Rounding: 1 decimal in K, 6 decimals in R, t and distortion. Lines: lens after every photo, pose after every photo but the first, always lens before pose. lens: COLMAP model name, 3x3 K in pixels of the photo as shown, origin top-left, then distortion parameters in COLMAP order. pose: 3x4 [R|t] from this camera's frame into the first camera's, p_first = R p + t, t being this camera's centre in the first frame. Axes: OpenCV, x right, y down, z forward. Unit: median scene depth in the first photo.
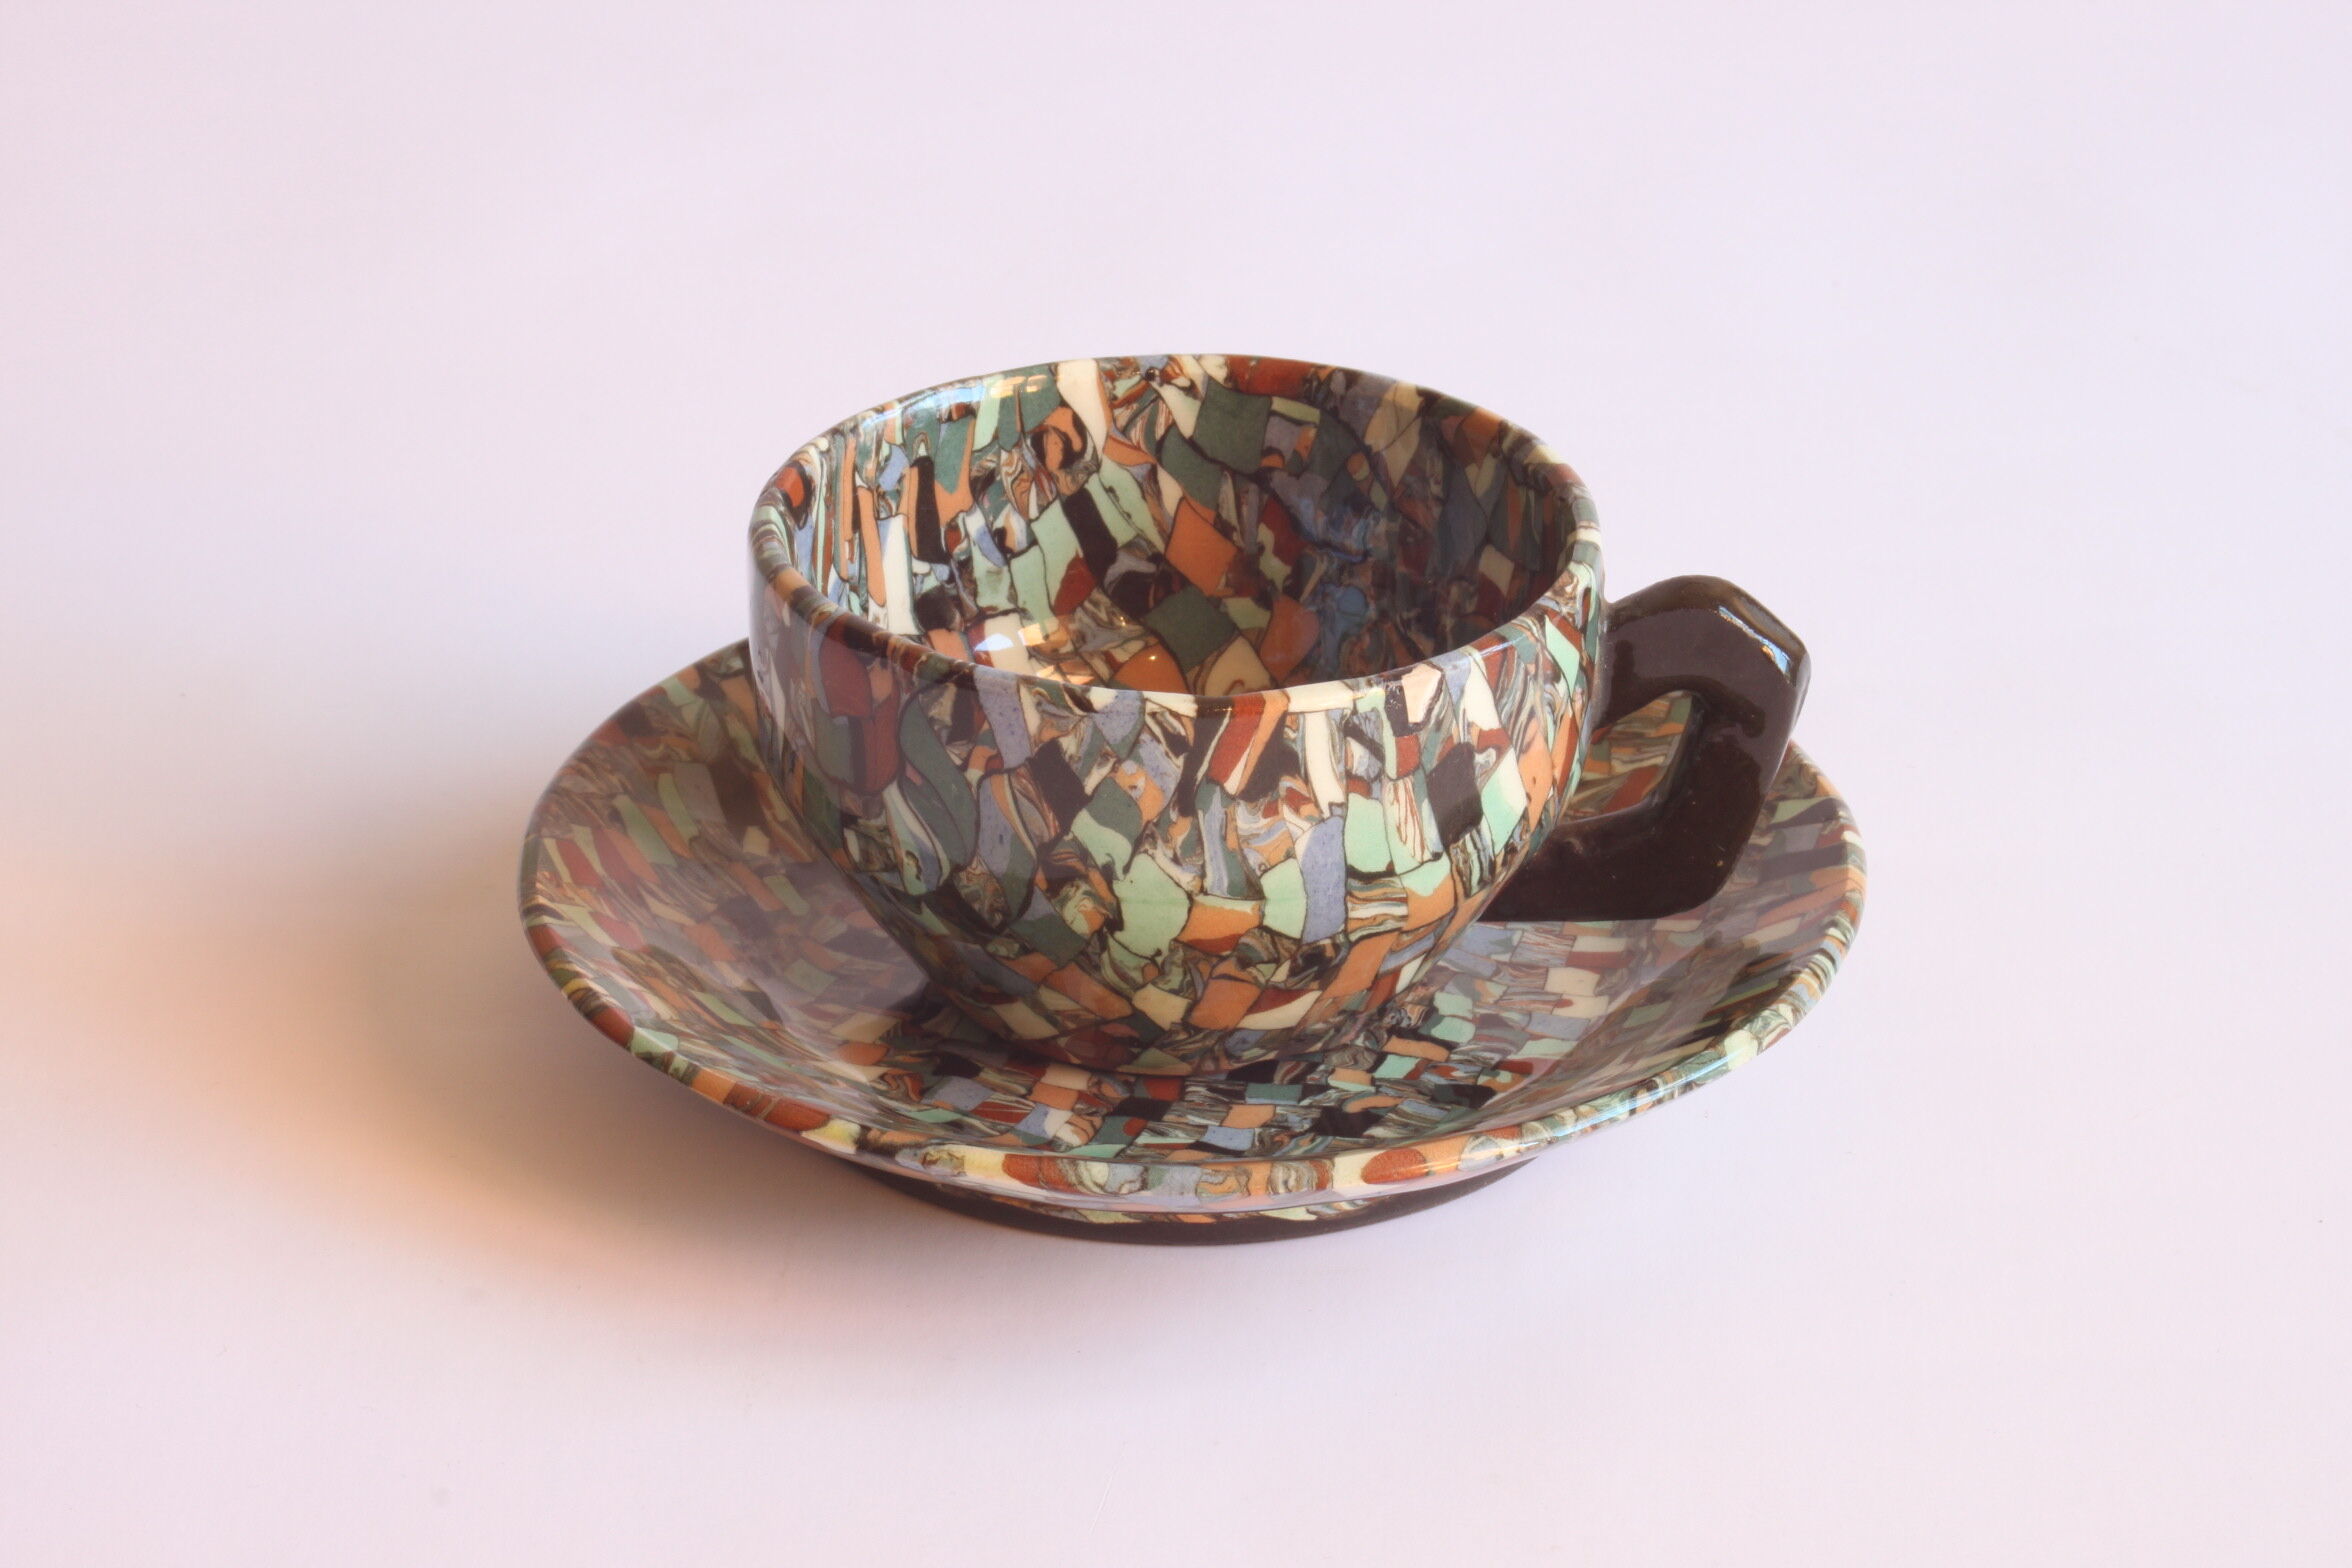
lens RADIAL K [[7781.4, 0, 1180.8], [0, 7781.4, 784.2], [0, 0, 1]] dist [-0.407516, 0.000000]
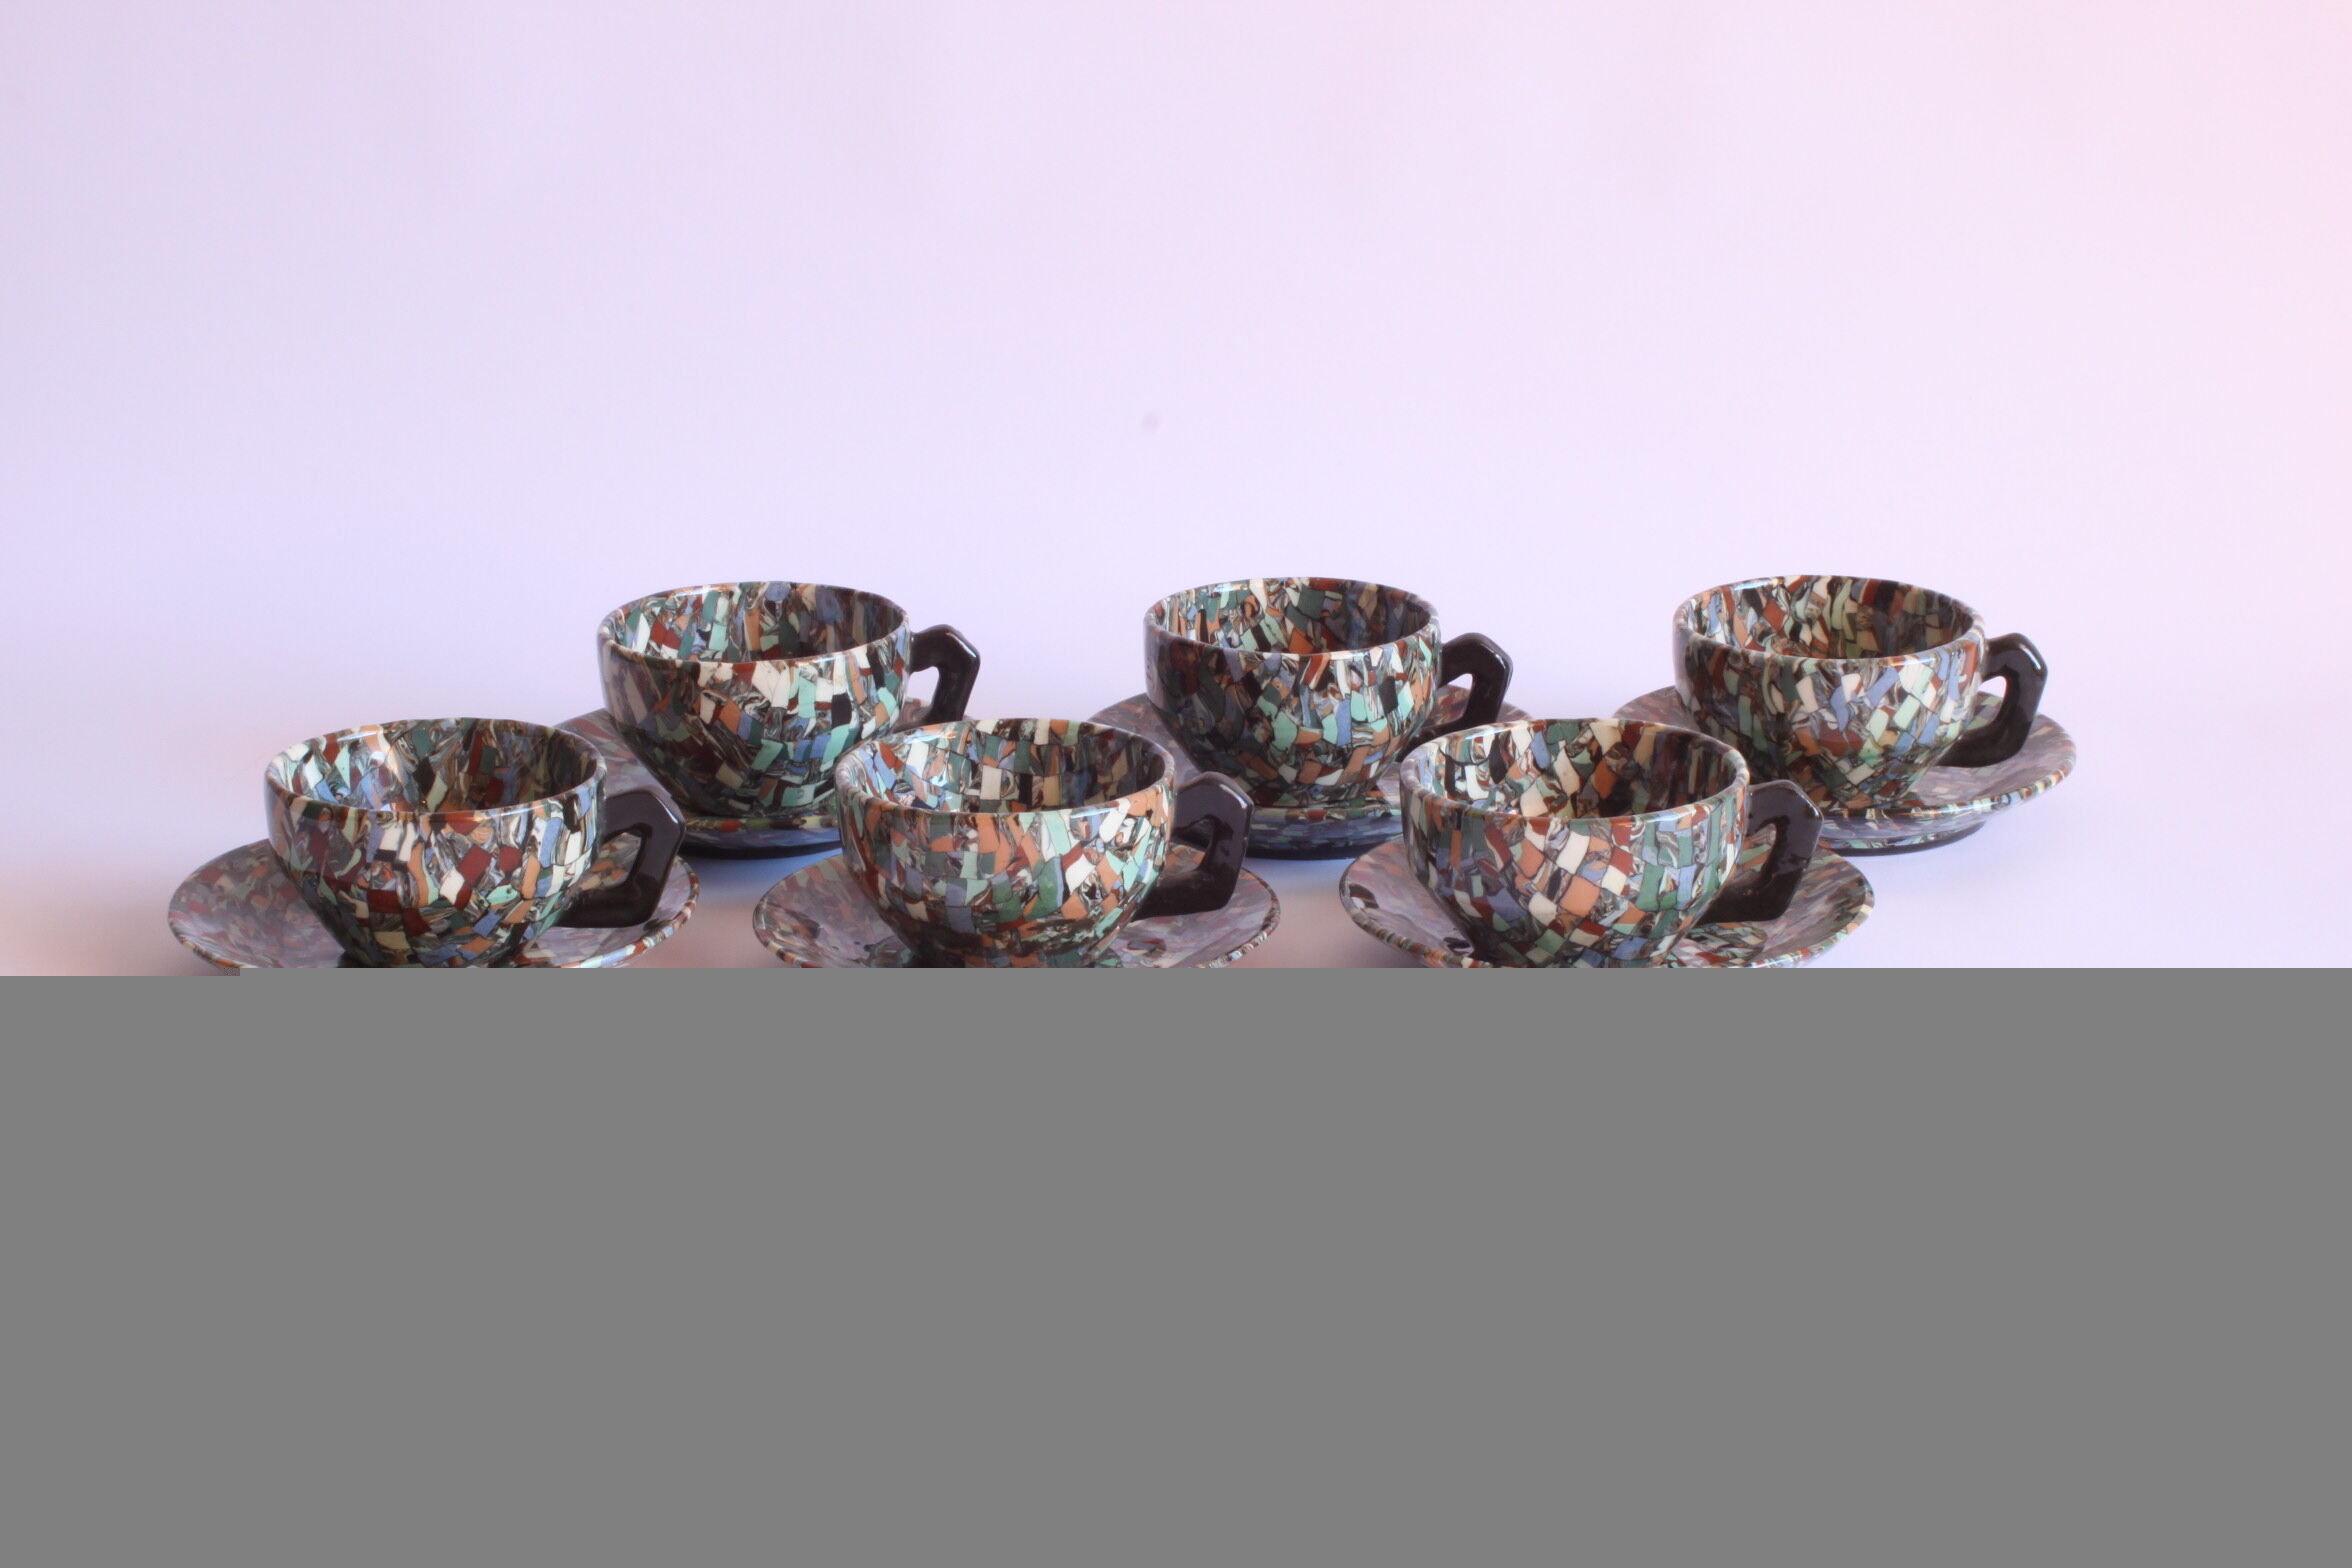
lens RADIAL K [[4473.2, 0, 1208.8], [0, 4473.2, 753.1], [0, 0, 1]] dist [-0.045955, 0.000000]
pose [[0.999802, -0.007843, -0.018292, -0.001464], [0.005009, 0.988652, -0.150143, 0.267376], [0.019262, 0.150022, 0.988495, -0.635471]]
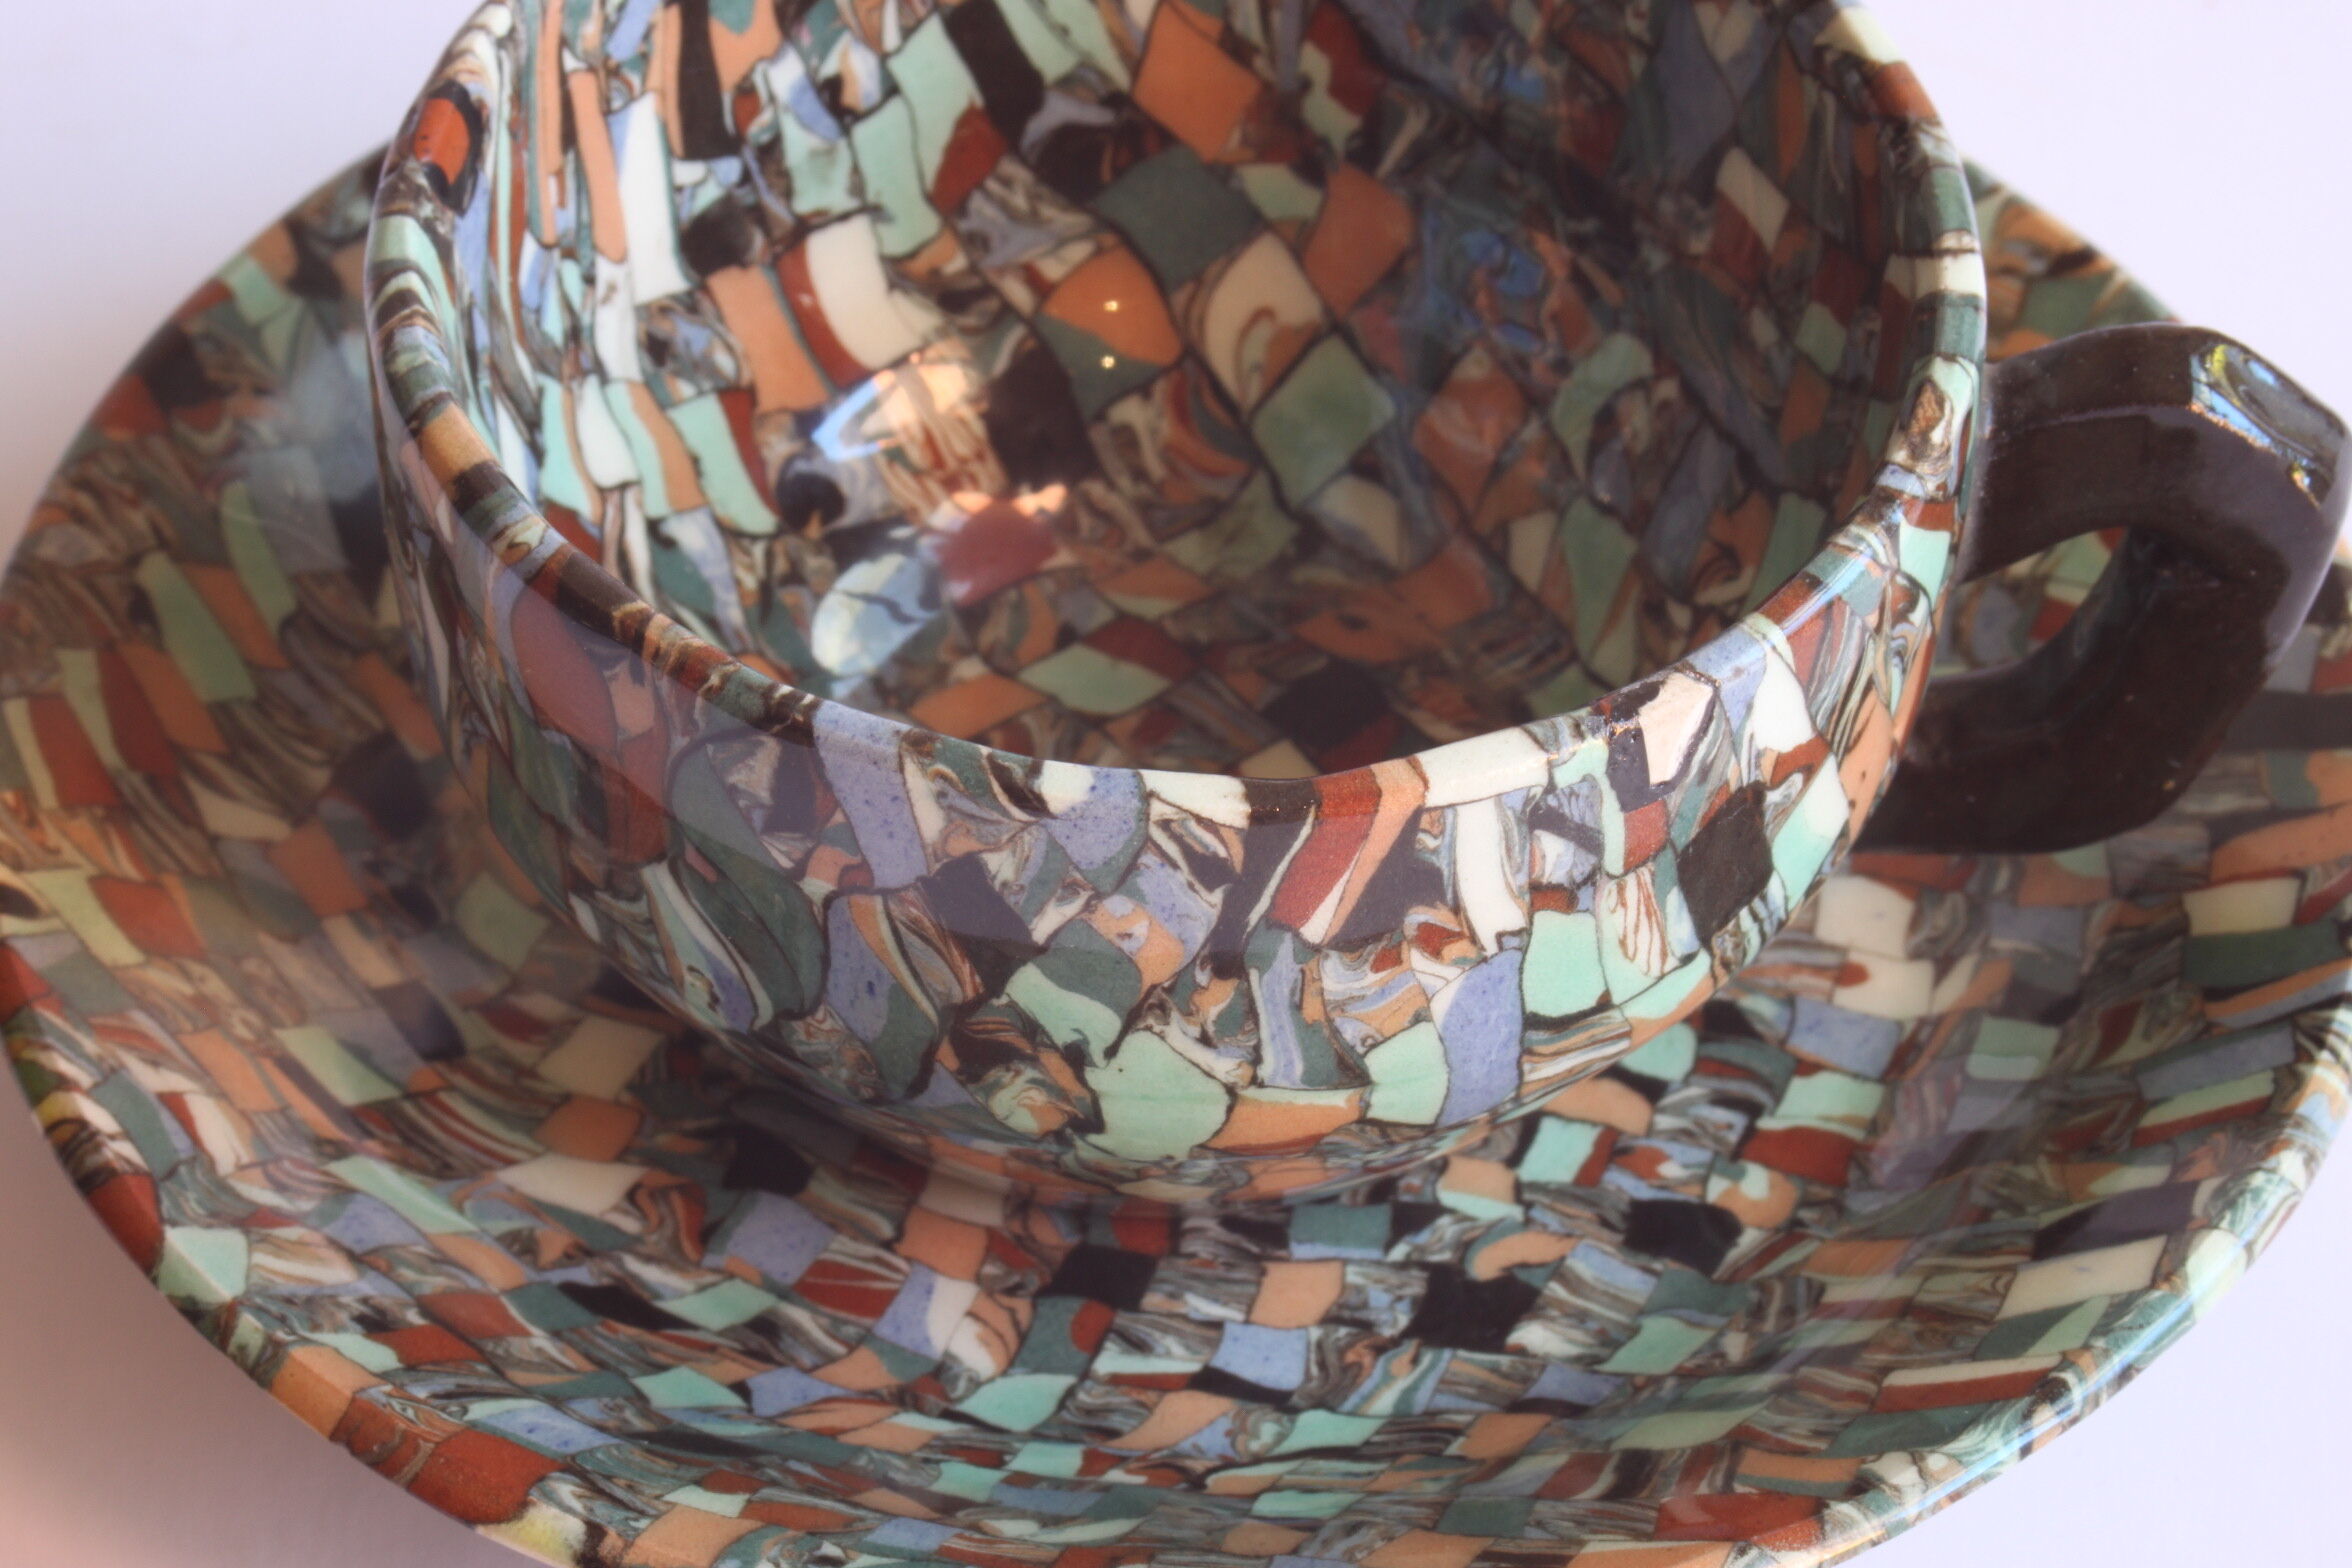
lens RADIAL K [[7991.9, 0, 1184.2], [0, 7991.9, 768.3], [0, 0, 1]] dist [0.205443, 0.000000]
pose [[0.999319, -0.019099, 0.031568, -0.018178], [0.008519, 0.951911, 0.306255, -0.167825], [-0.035899, -0.305778, 0.951426, 0.475840]]
